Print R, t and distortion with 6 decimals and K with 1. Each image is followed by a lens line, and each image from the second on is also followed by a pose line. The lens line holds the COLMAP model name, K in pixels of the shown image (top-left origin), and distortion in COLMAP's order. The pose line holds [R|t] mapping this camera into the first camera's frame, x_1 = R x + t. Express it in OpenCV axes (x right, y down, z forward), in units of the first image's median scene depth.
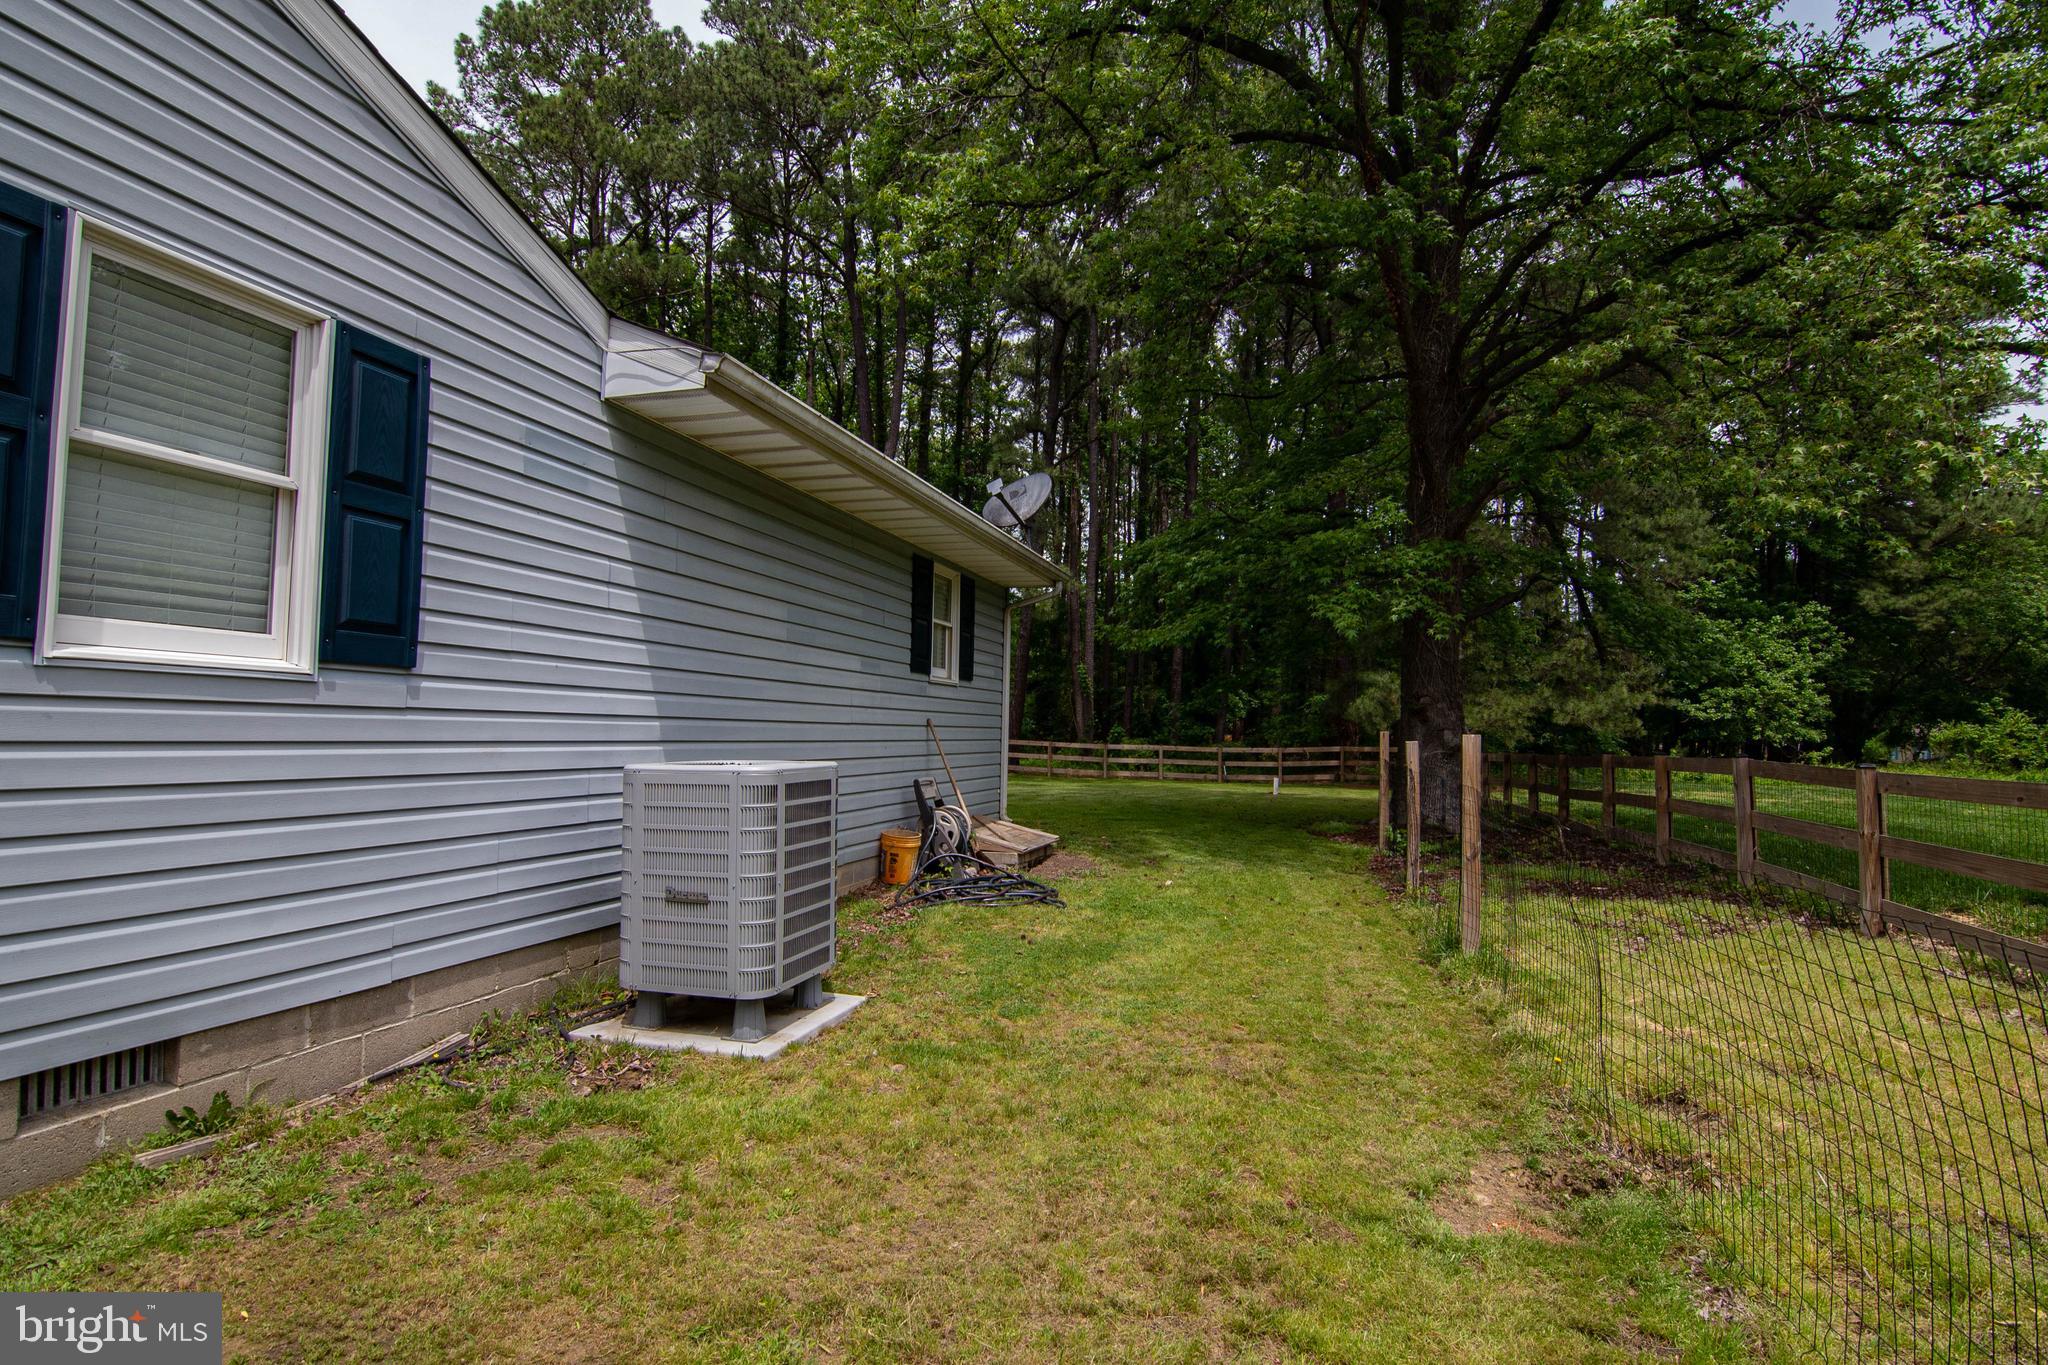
lens RADIAL K [[977.9, 0, 1014.3], [0, 977.9, 683.2], [0, 0, 1]] dist [-0.009073, -0.007917]
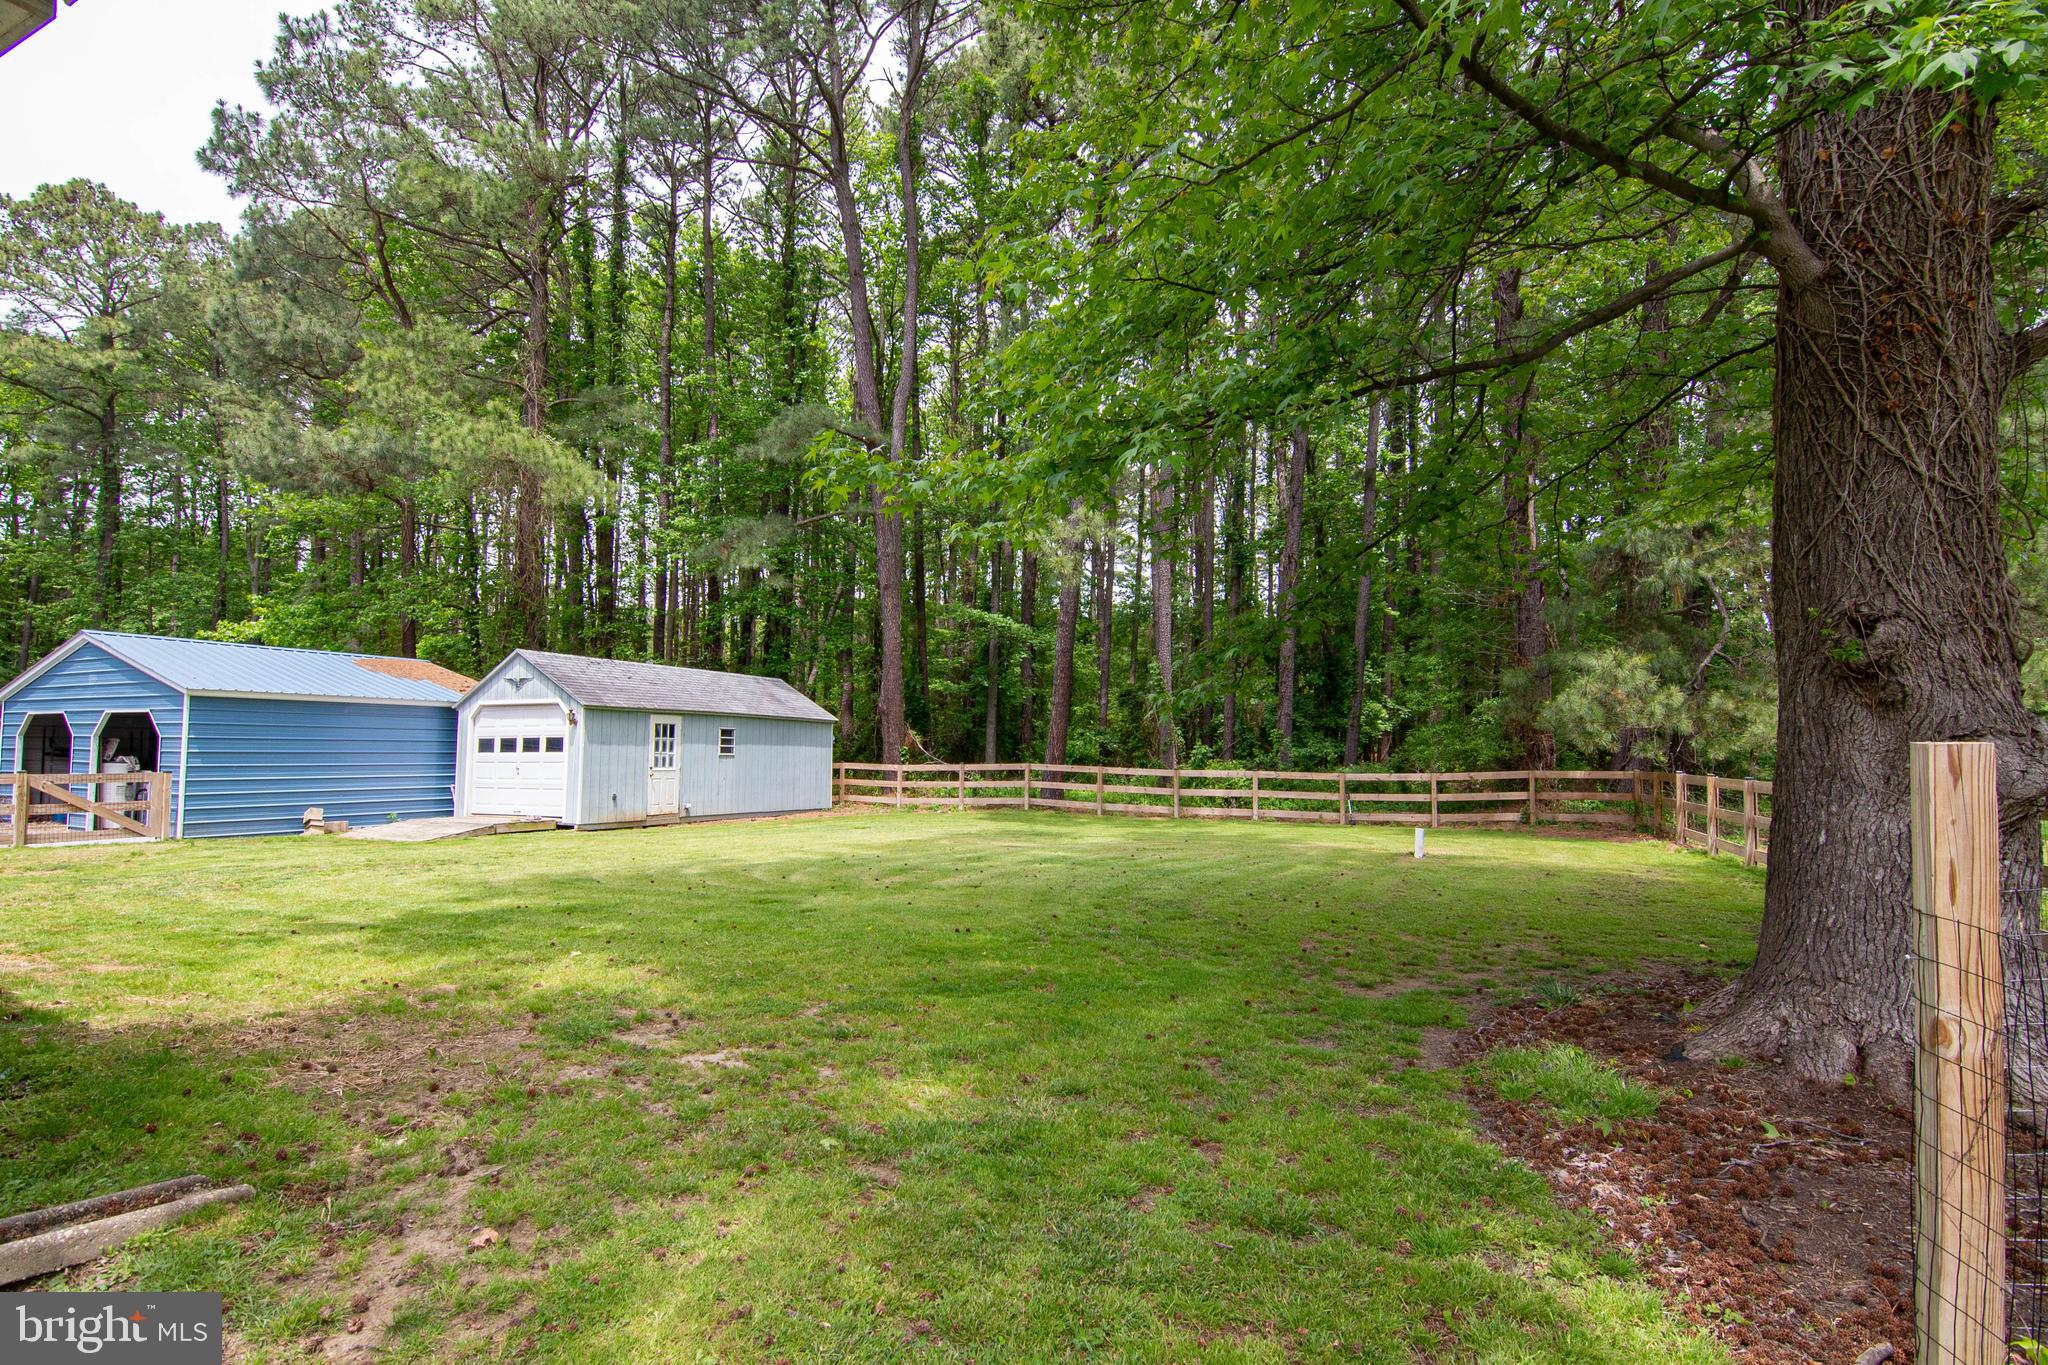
lens RADIAL K [[977.9, 0, 1011.8], [0, 977.9, 695.2], [0, 0, 1]] dist [-0.009073, -0.007917]
pose [[0.987665, -0.017811, -0.155565, 0.085970], [0.015384, 0.999741, -0.016792, 0.018021], [0.155824, 0.014192, 0.987683, 0.276221]]
